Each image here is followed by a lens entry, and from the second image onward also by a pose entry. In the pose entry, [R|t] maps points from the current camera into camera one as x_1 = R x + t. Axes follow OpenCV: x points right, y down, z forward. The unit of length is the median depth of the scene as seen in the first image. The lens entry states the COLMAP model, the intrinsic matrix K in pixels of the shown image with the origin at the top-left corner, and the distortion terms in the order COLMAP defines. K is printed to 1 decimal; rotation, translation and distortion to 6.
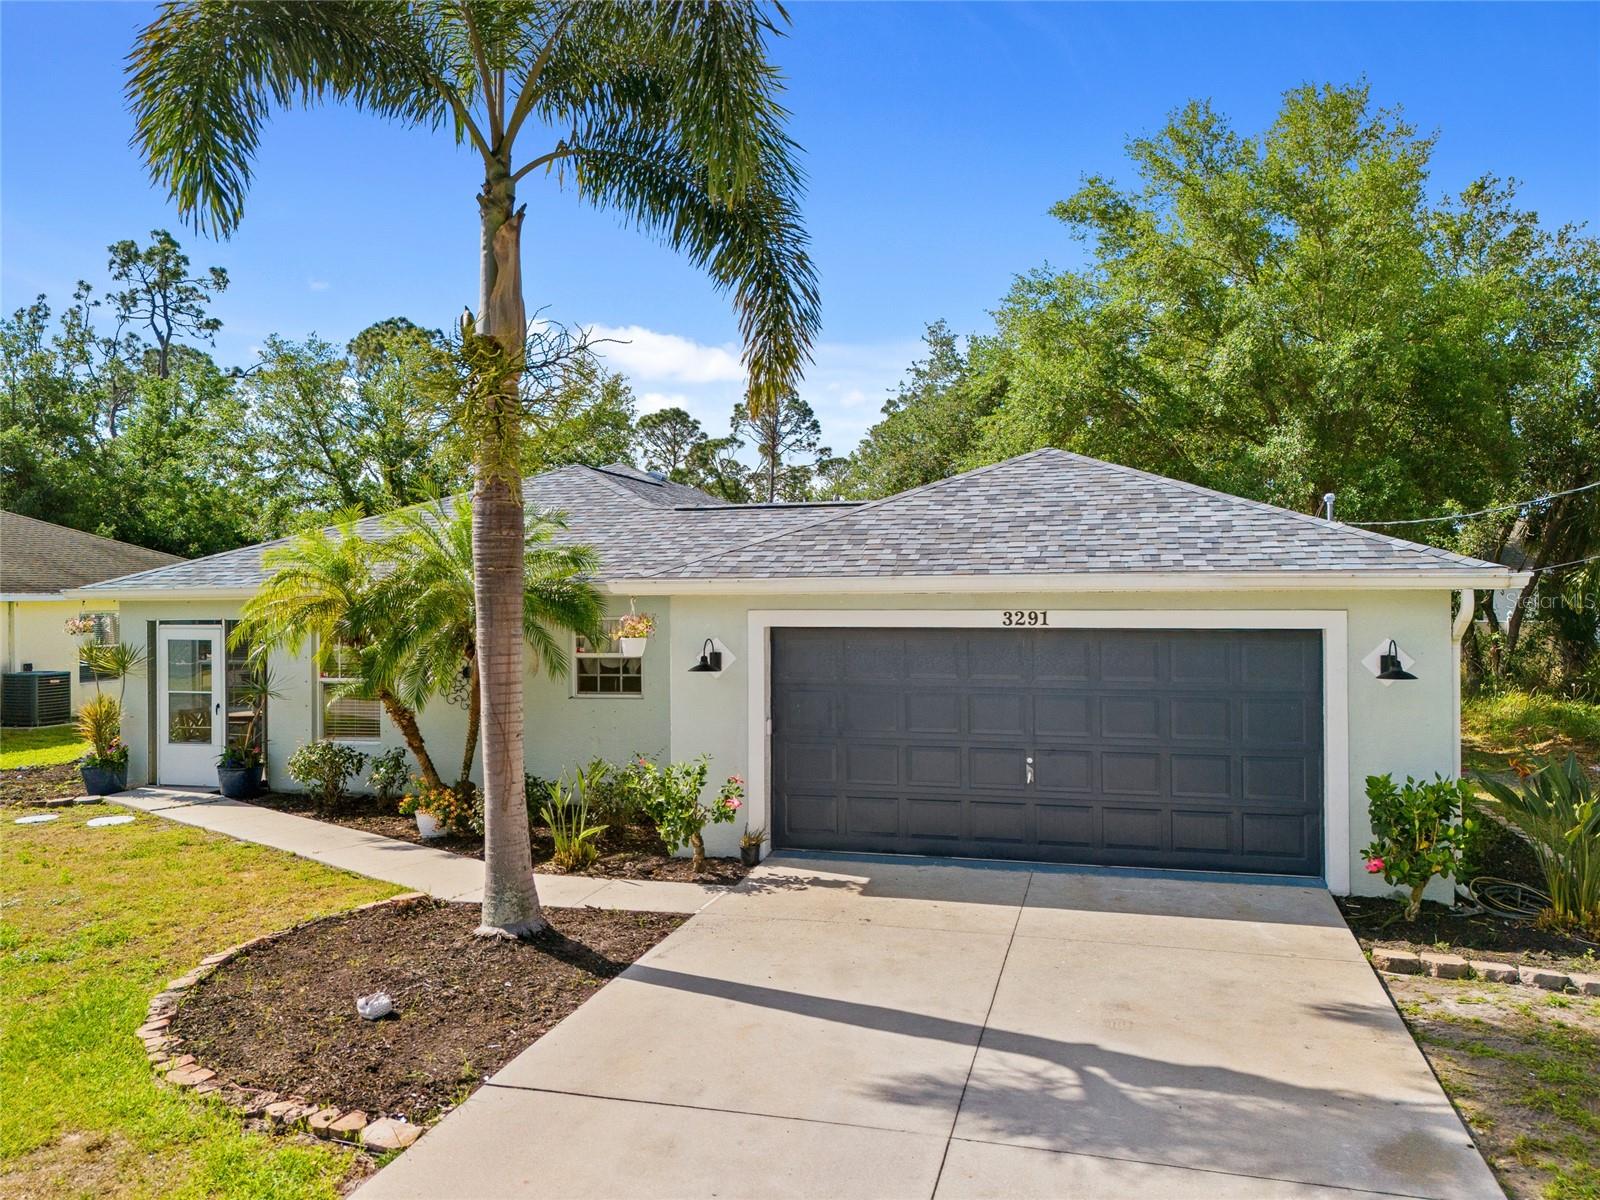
lens RADIAL K [[1199.0, 0, 814.0], [0, 1199.0, 592.8], [0, 0, 1]] dist [0.076447, -0.058891]
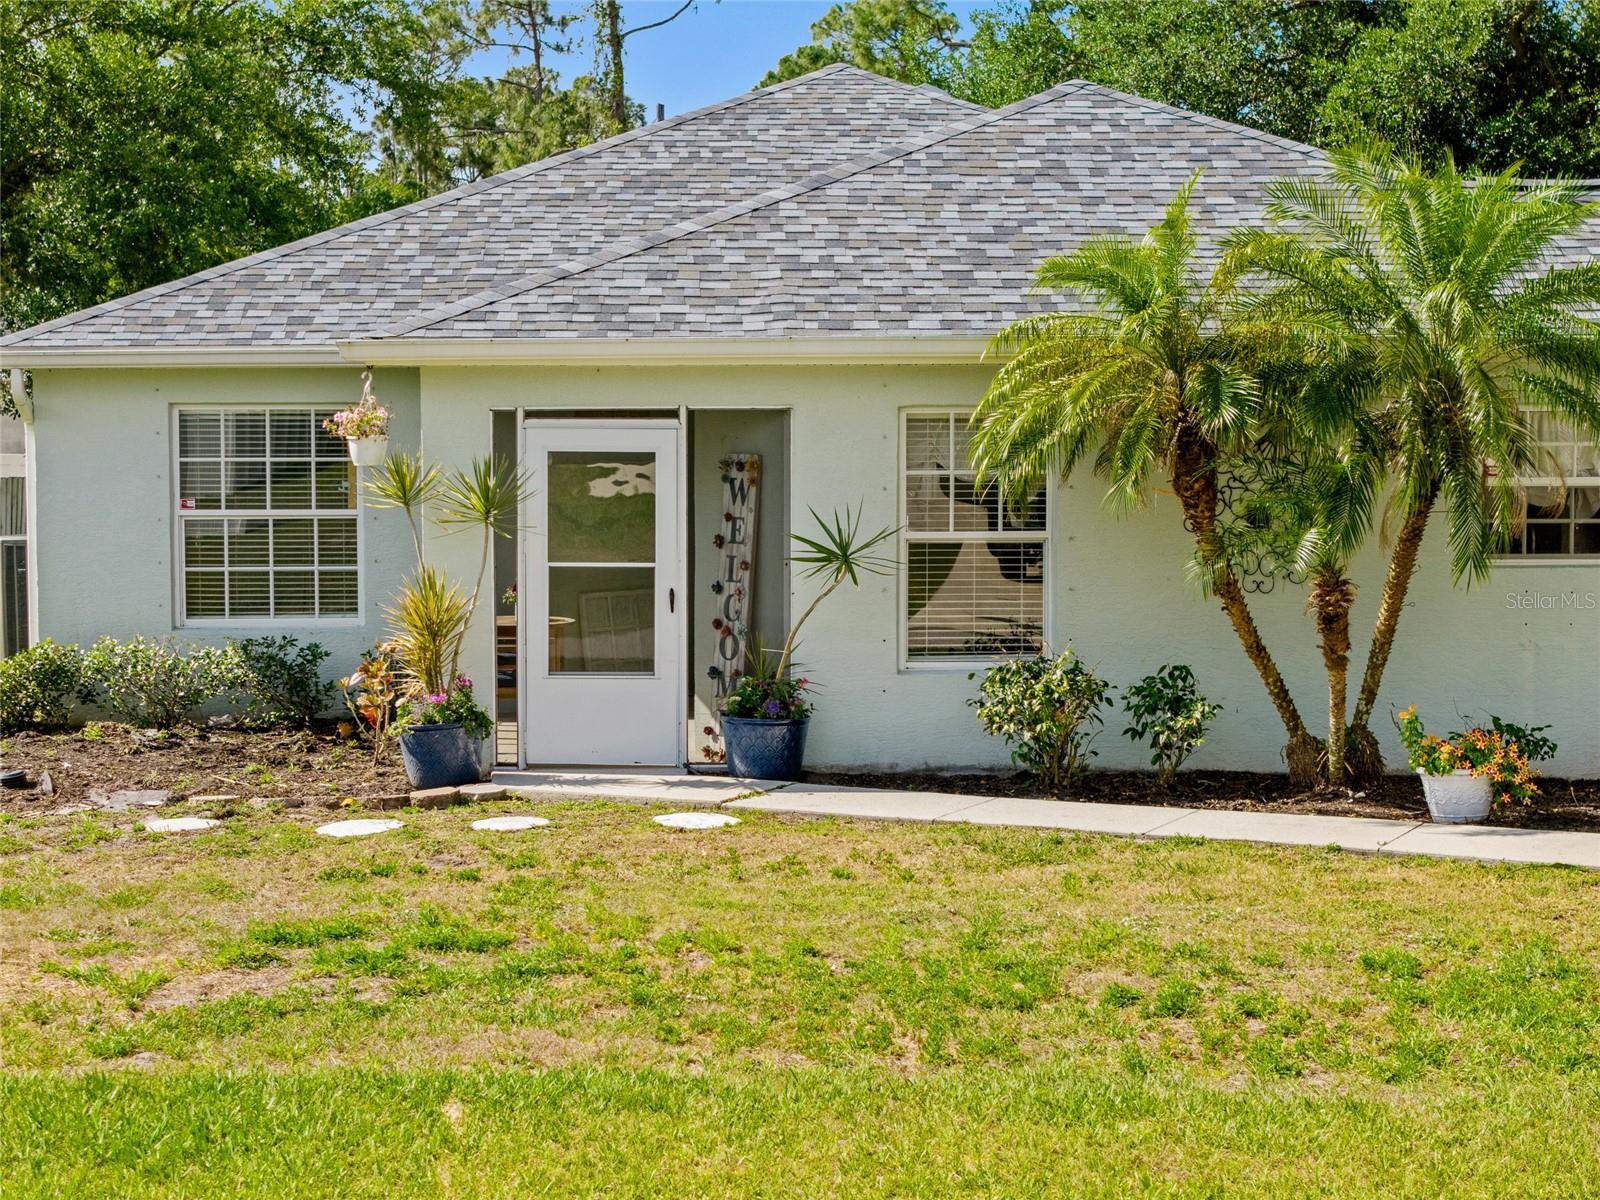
lens RADIAL K [[3228.9, 0, 763.9], [0, 3228.9, 602.6], [0, 0, 1]] dist [0.012209, -0.015984]
pose [[0.966135, -0.011006, 0.257802, -1.128033], [-0.006351, 0.997773, 0.066398, 0.020299], [-0.257958, -0.065787, 0.963914, -0.299050]]
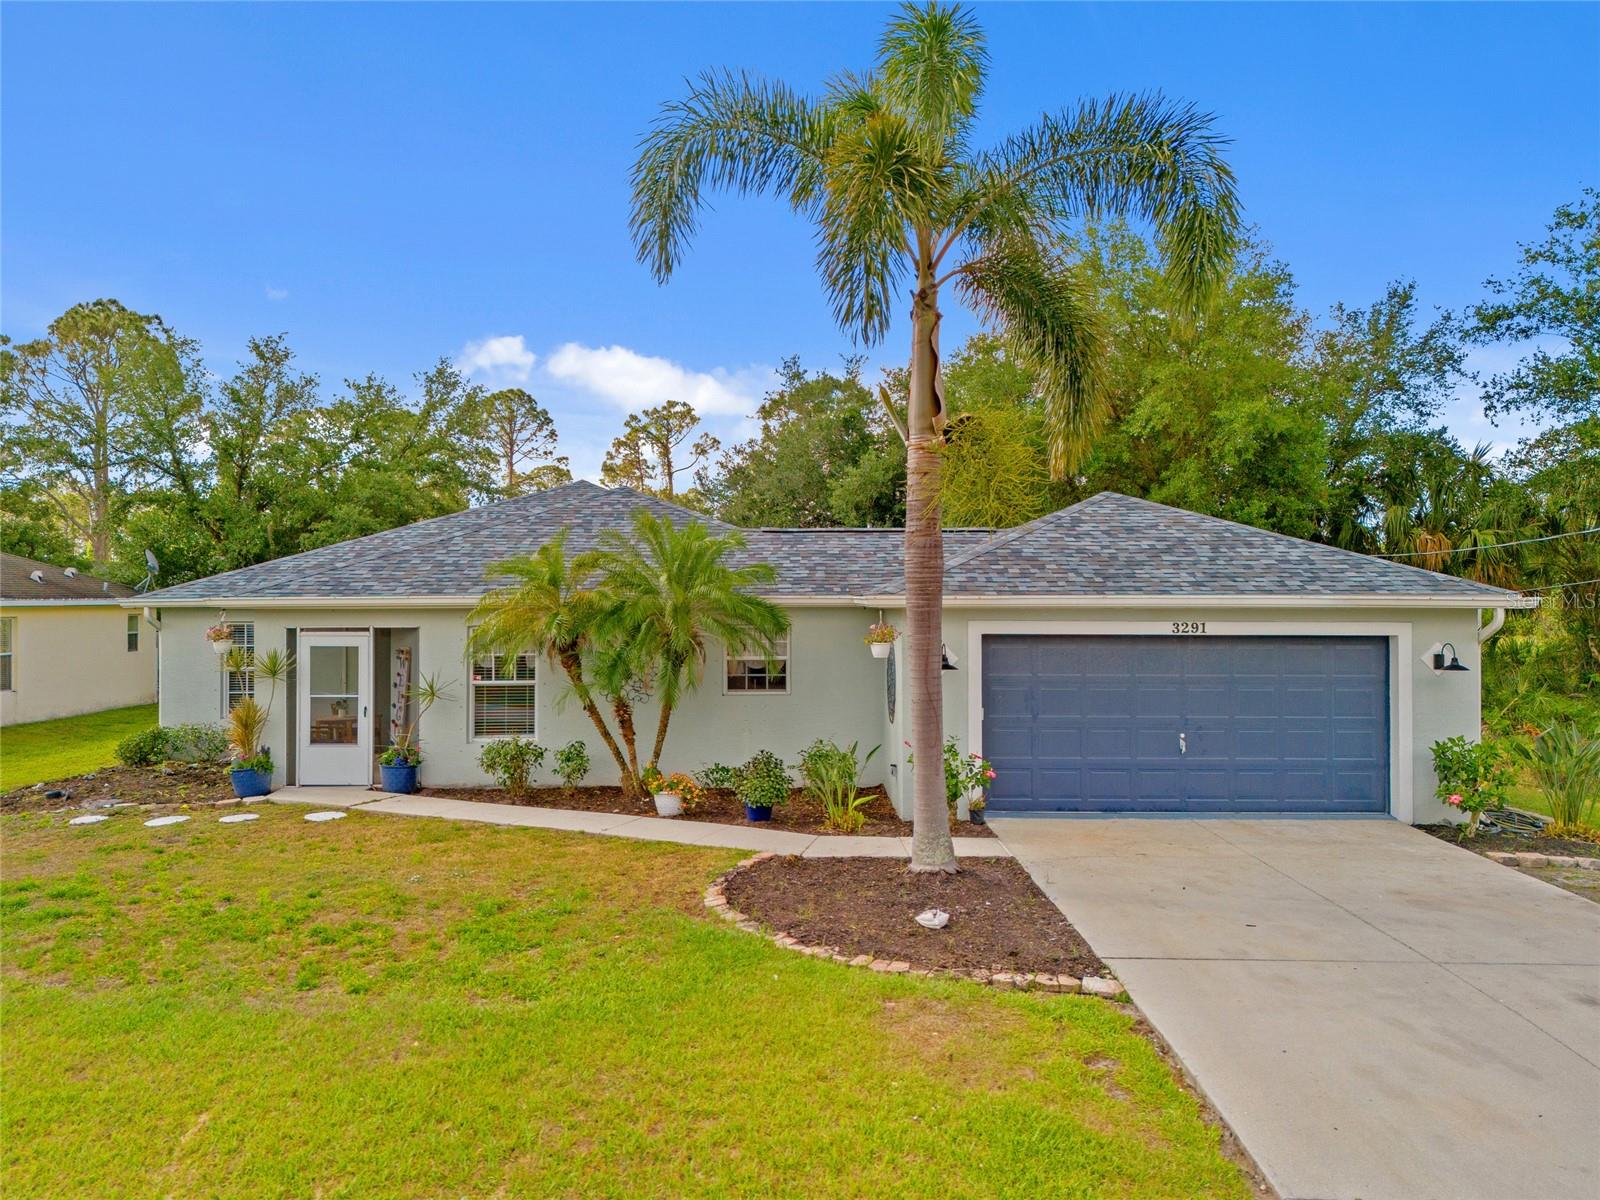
lens RADIAL K [[1179.7, 0, 797.3], [0, 1179.7, 582.0], [0, 0, 1]] dist [0.091984, -0.094990]
pose [[0.964839, 0.010779, 0.262621, -0.583233], [-0.006843, 0.999850, -0.015897, -0.005176], [-0.262753, 0.013541, 0.964768, -0.150294]]
